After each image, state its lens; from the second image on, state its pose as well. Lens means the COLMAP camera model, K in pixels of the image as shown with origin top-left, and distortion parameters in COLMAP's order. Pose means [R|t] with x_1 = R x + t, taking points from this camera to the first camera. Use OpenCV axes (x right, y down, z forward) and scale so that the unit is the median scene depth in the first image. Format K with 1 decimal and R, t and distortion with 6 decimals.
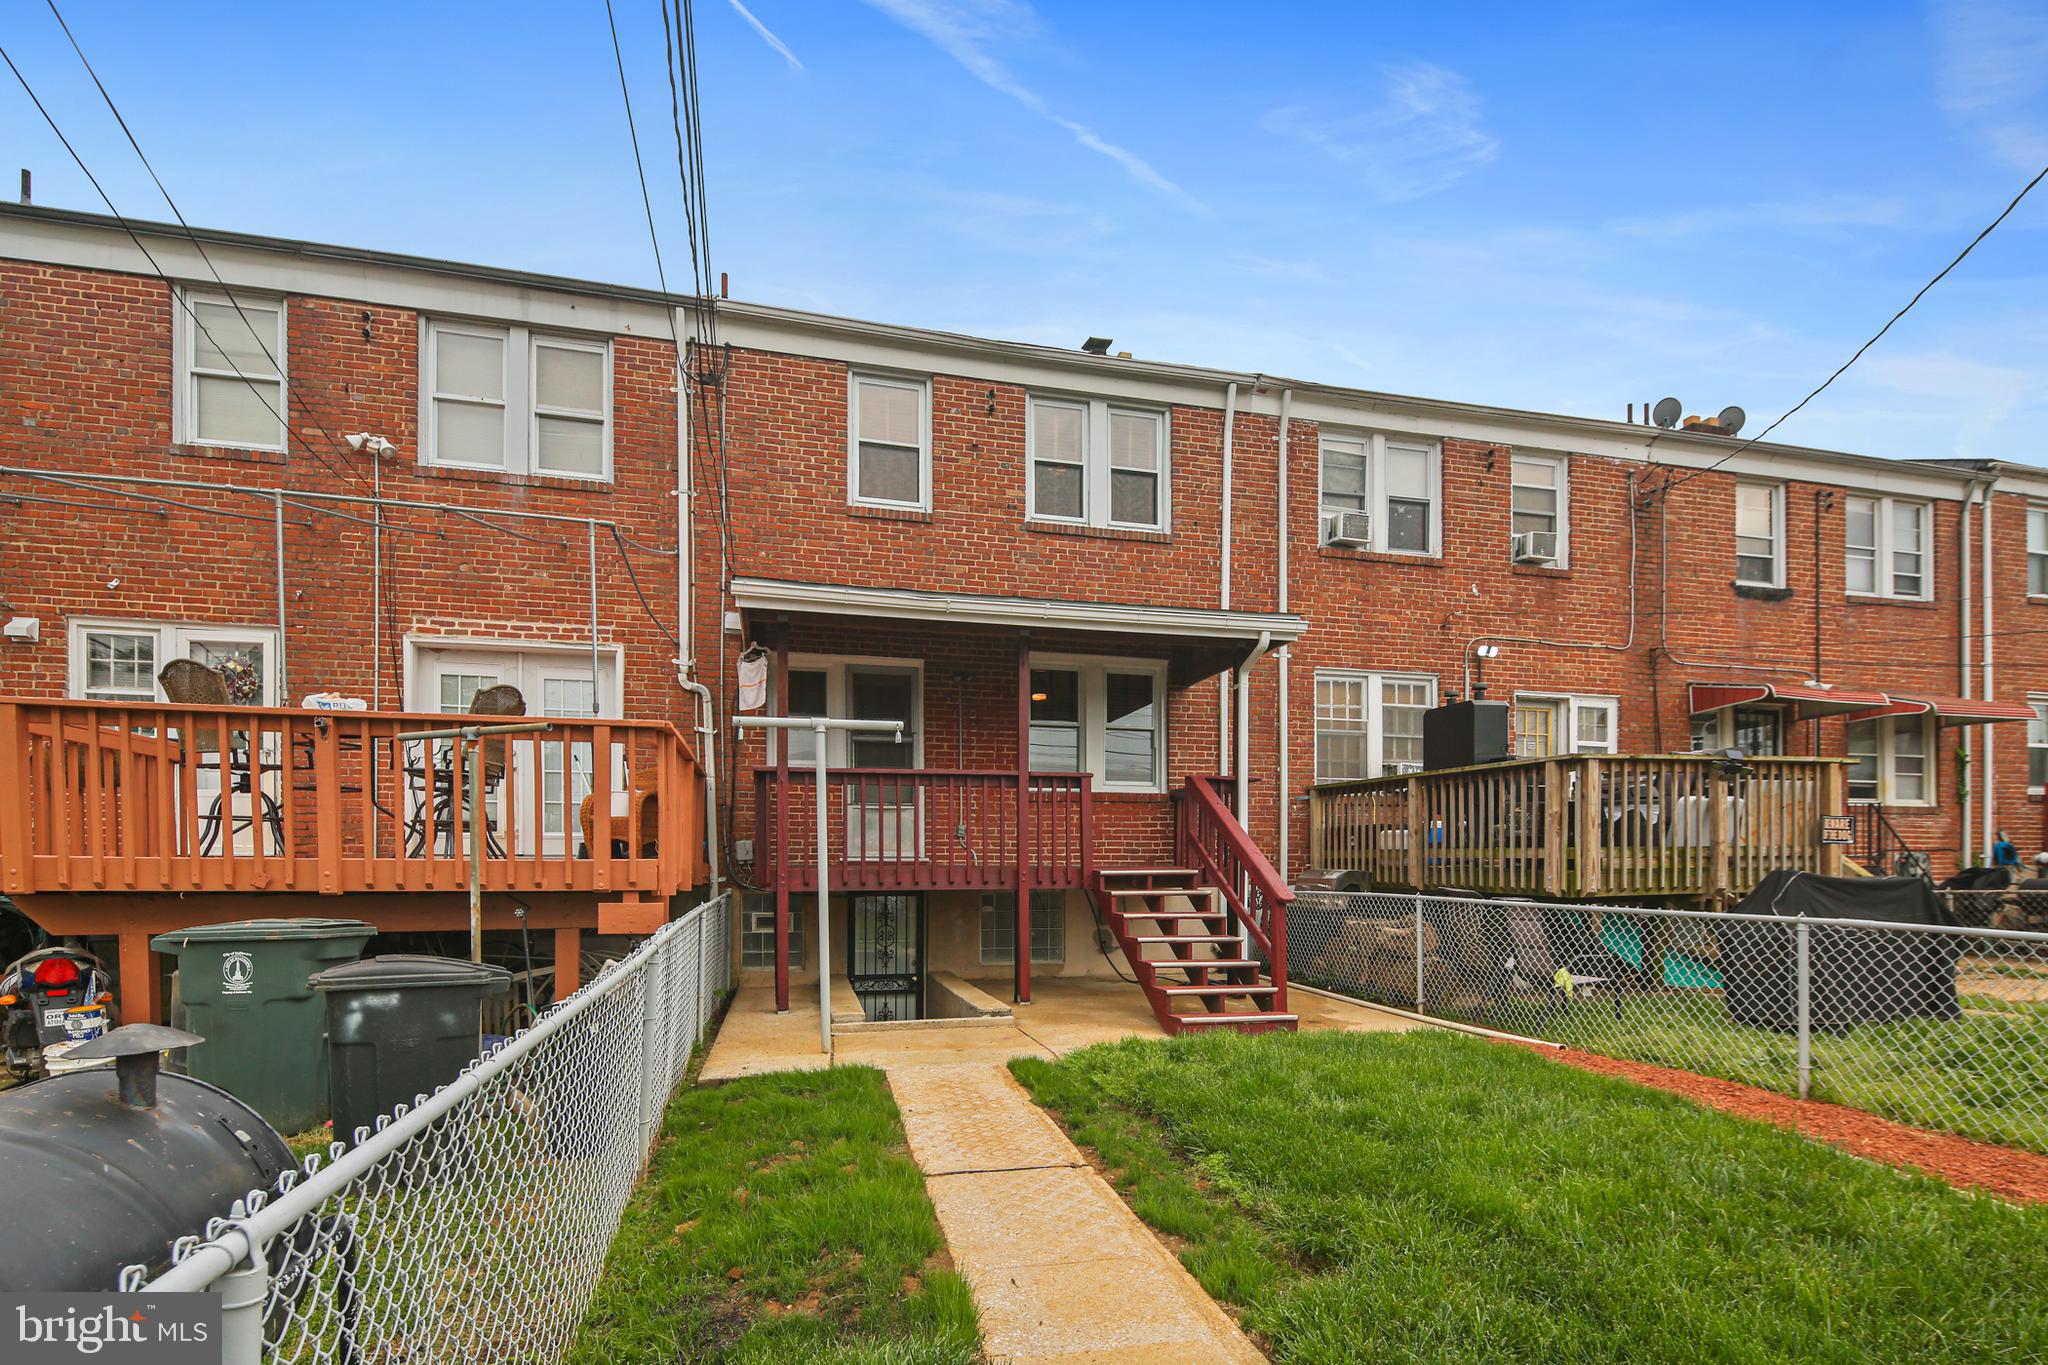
lens RADIAL K [[971.3, 0, 1044.8], [0, 971.3, 716.9], [0, 0, 1]] dist [0.003637, -0.004957]
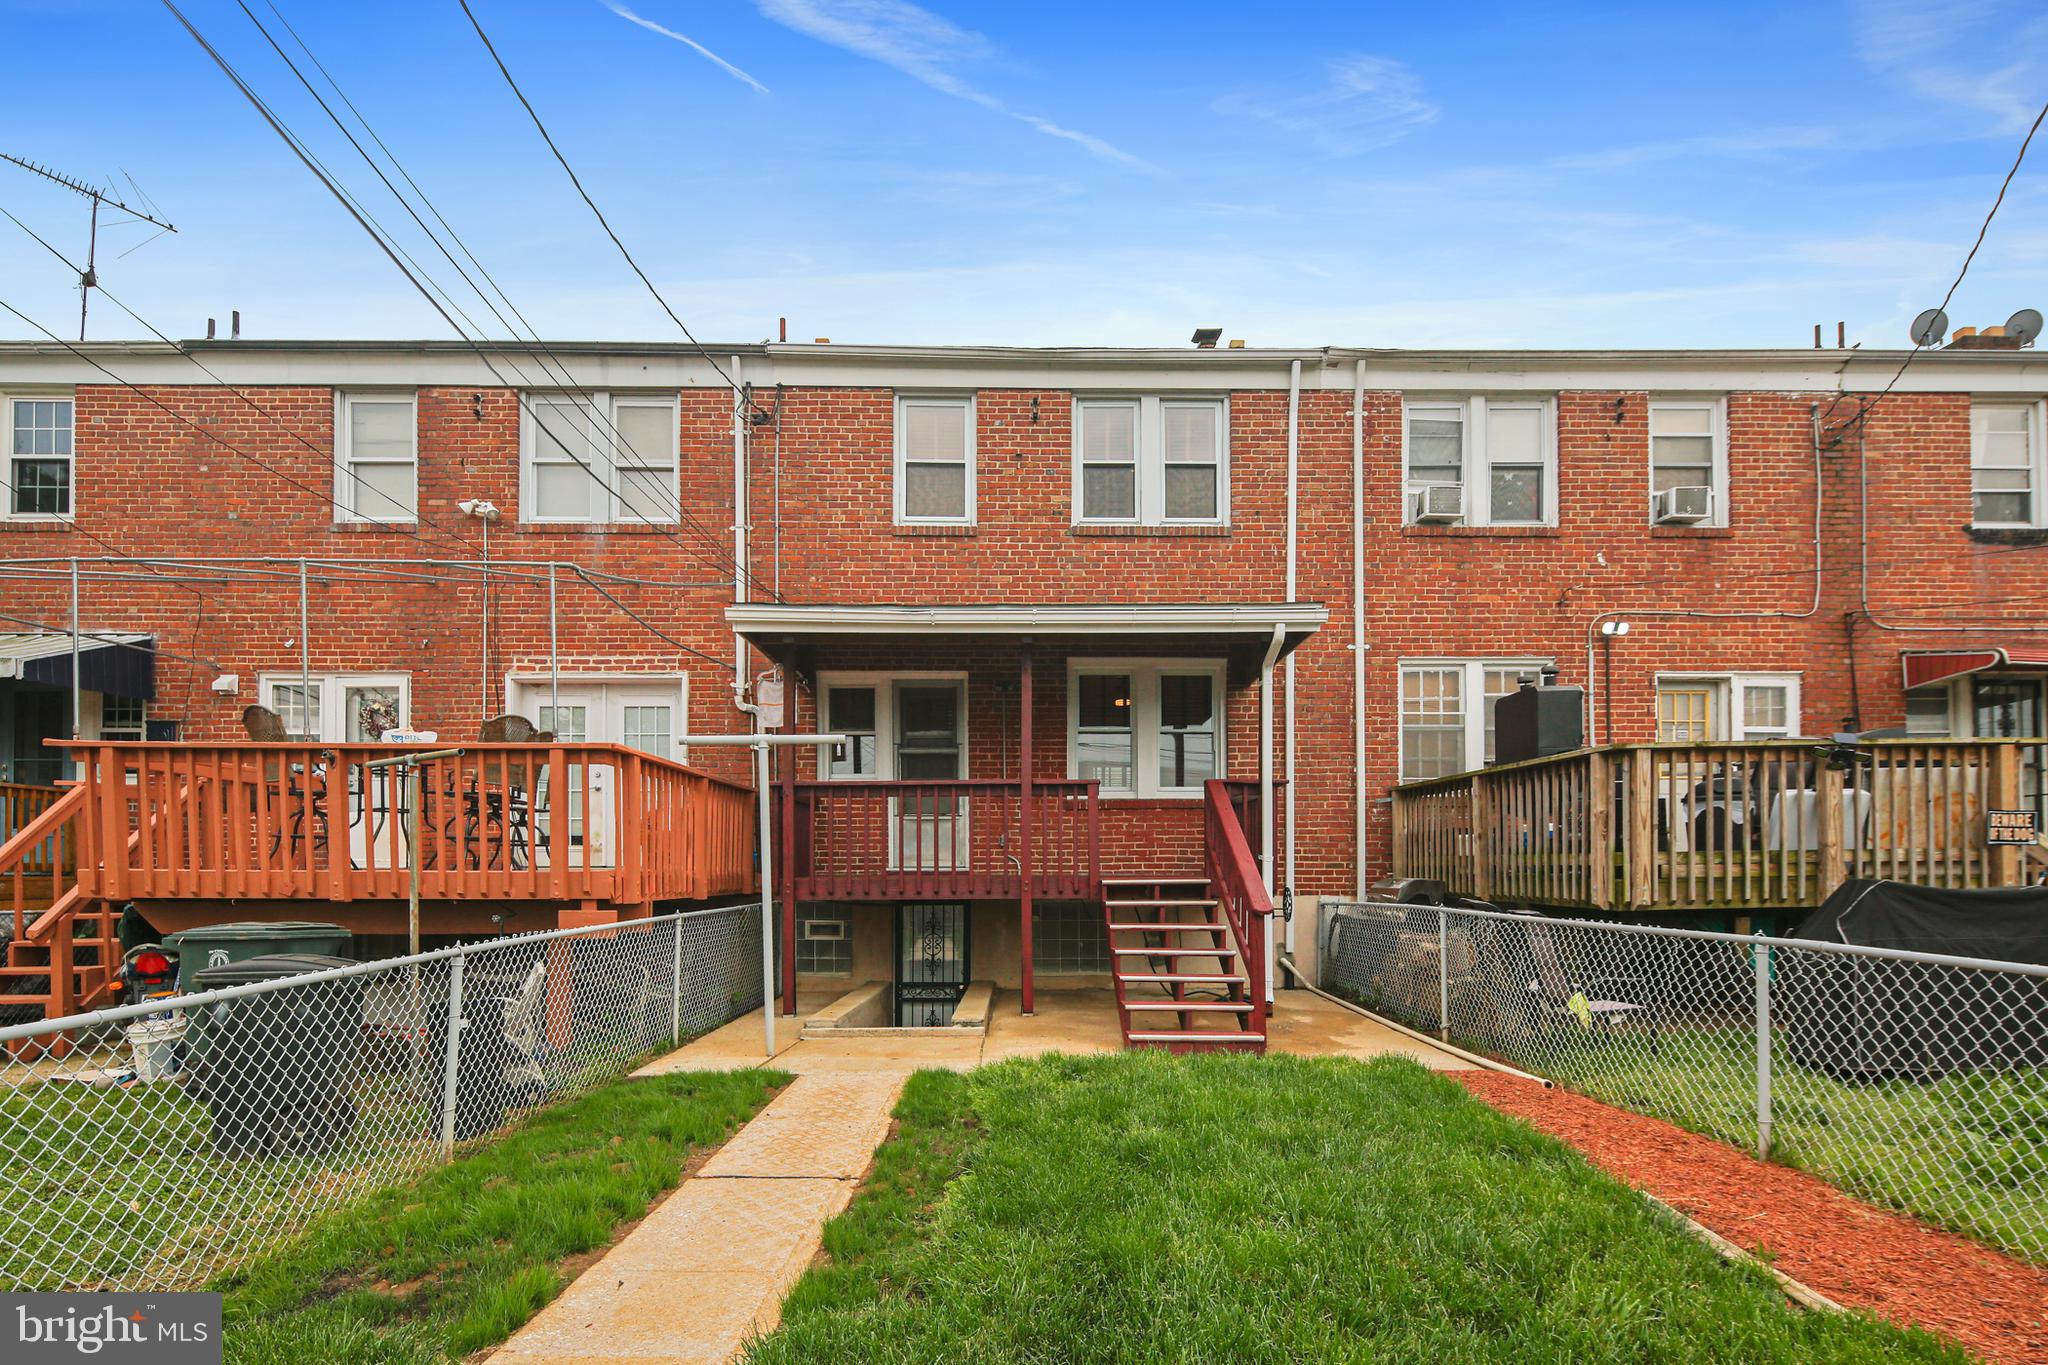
lens RADIAL K [[976.1, 0, 1046.8], [0, 976.1, 718.2], [0, 0, 1]] dist [0.000898, -0.001601]
pose [[0.971801, -0.039536, -0.232466, 0.188412], [0.037902, 0.999215, -0.011493, 0.004519], [0.232738, 0.002358, 0.972537, 0.030314]]
